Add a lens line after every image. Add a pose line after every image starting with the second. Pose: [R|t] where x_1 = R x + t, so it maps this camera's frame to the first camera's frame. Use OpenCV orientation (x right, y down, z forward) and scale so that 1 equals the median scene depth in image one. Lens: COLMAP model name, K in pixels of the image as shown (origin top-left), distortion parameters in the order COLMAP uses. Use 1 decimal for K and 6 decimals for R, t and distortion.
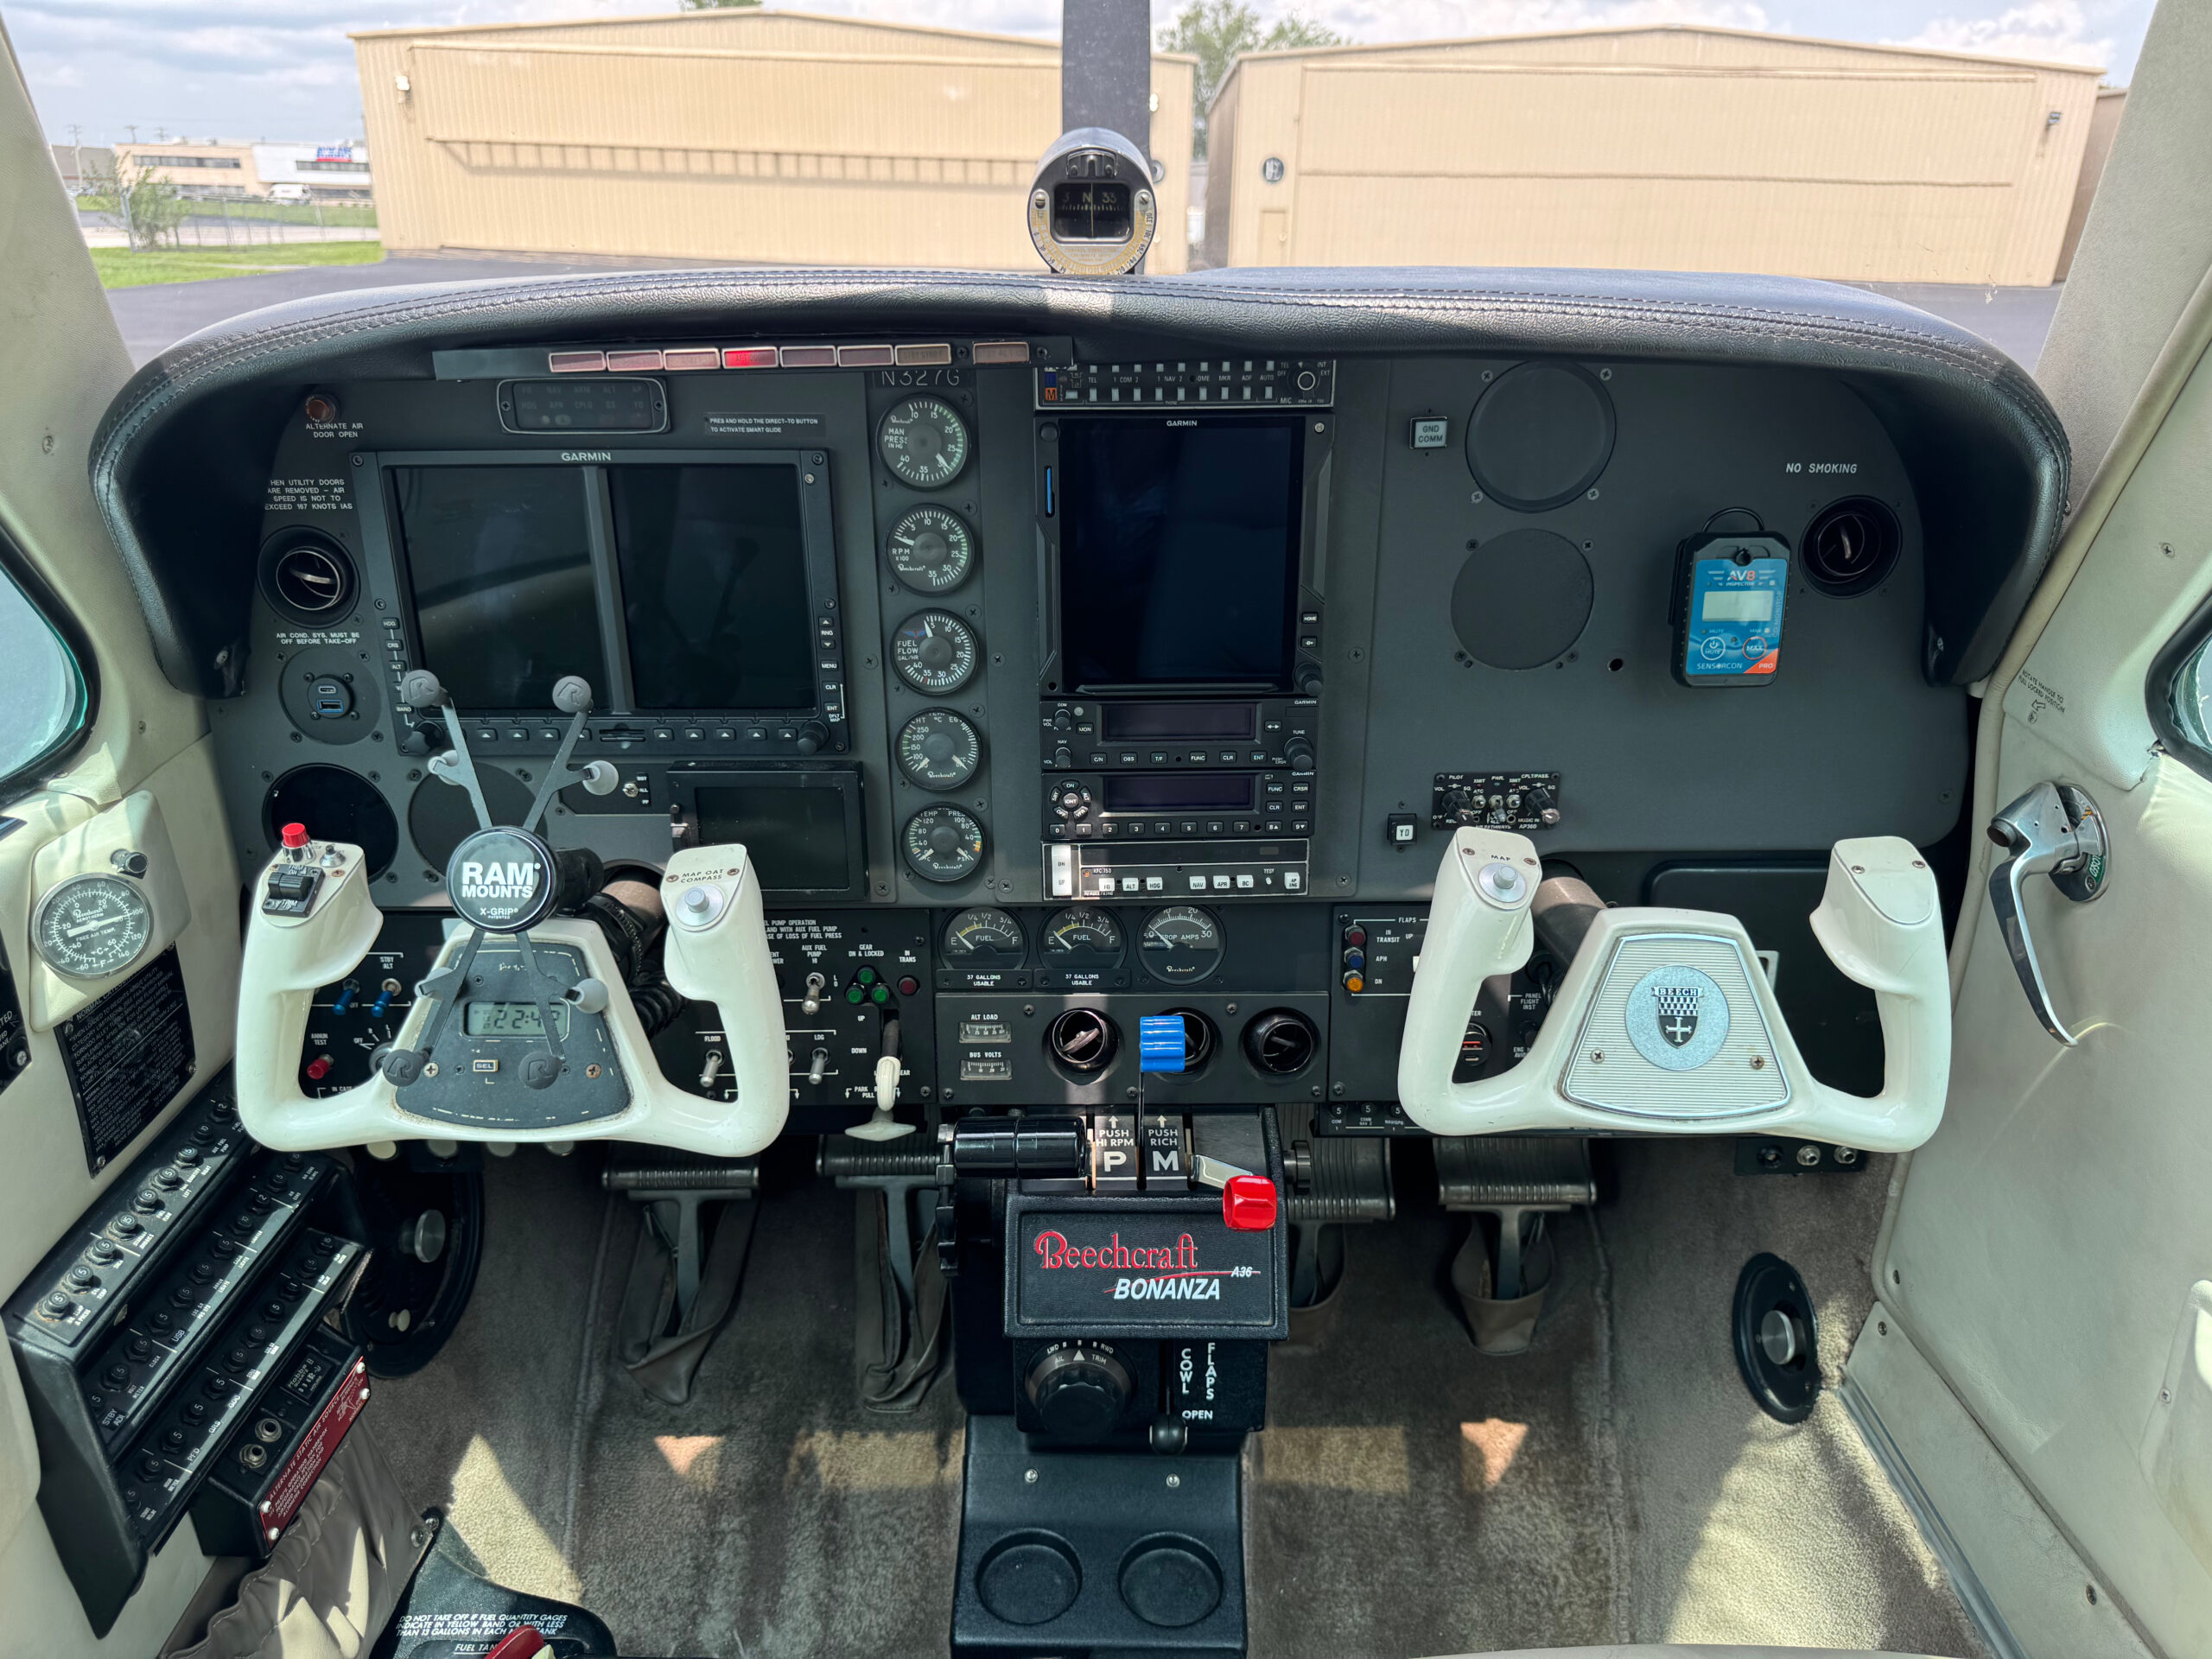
lens RADIAL K [[1543.9, 0, 1088.0], [0, 1543.9, 819.5], [0, 0, 1]] dist [0.121826, -0.130620]
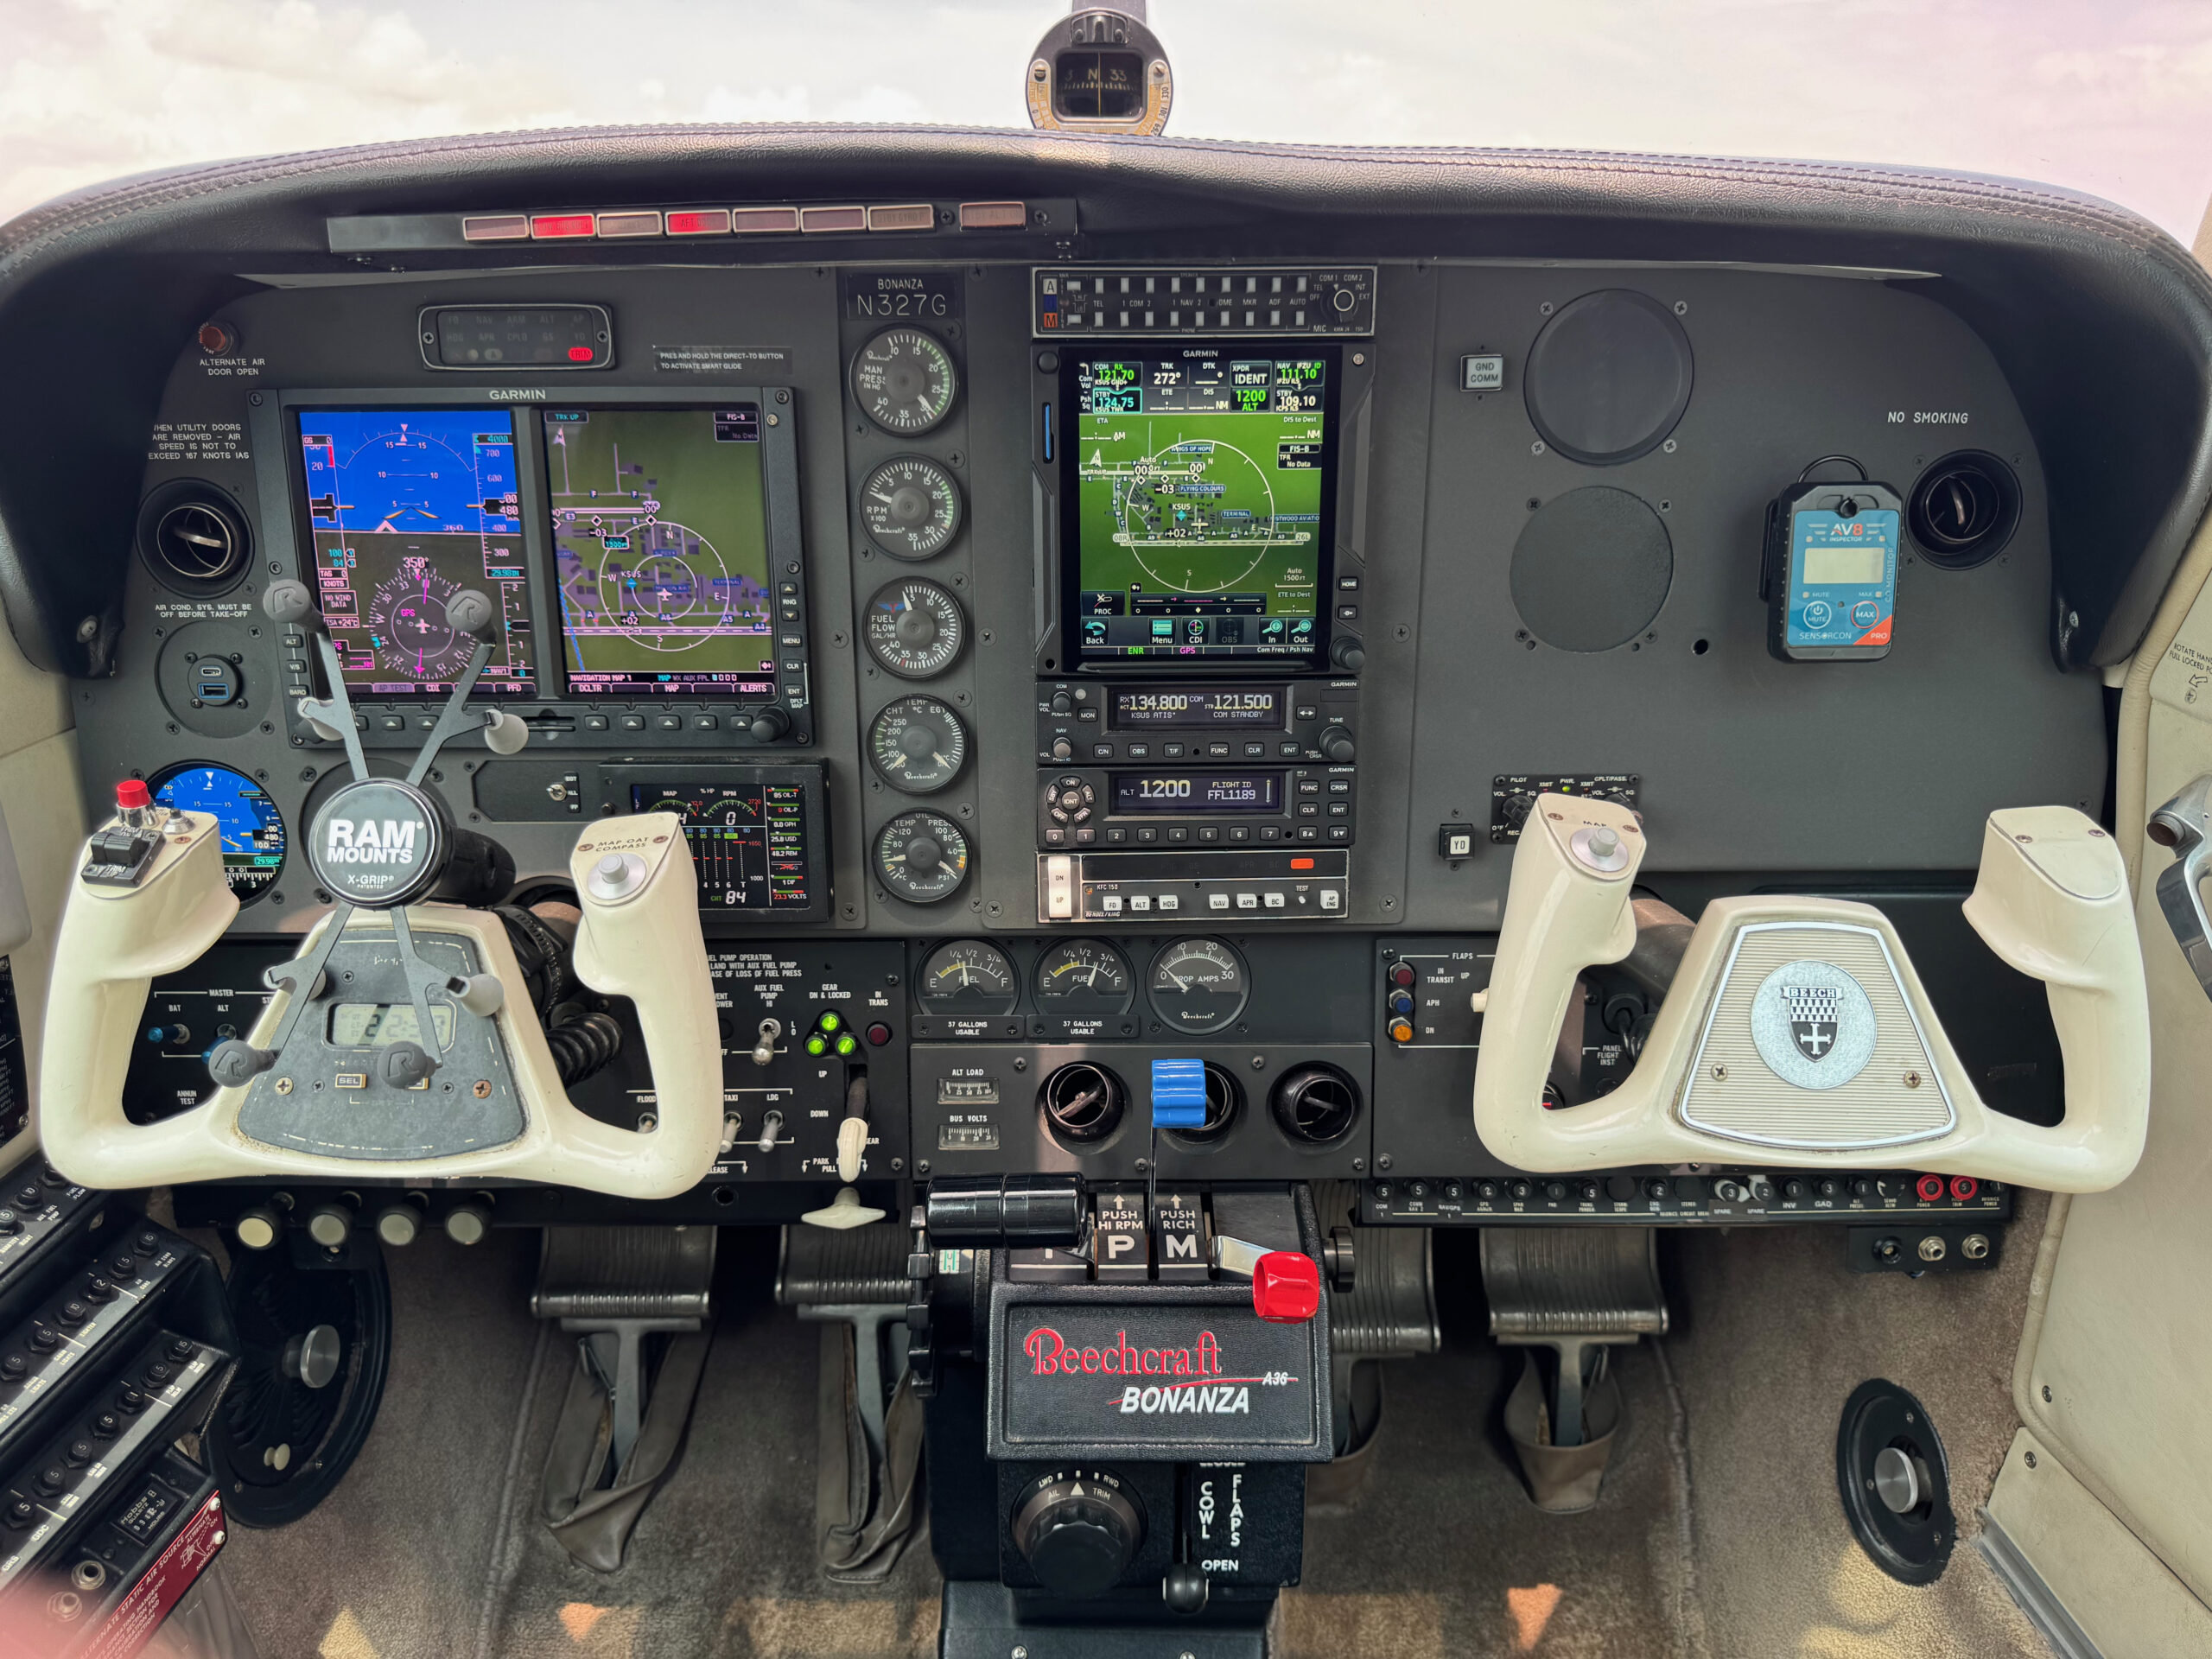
lens RADIAL K [[1550.2, 0, 1091.0], [0, 1550.2, 832.5], [0, 0, 1]] dist [0.063051, -0.042057]
pose [[0.999985, 0.003185, 0.004418, -0.003734], [-0.002658, 0.993428, -0.114428, 0.101497], [-0.004753, 0.114415, 0.993422, 0.148457]]
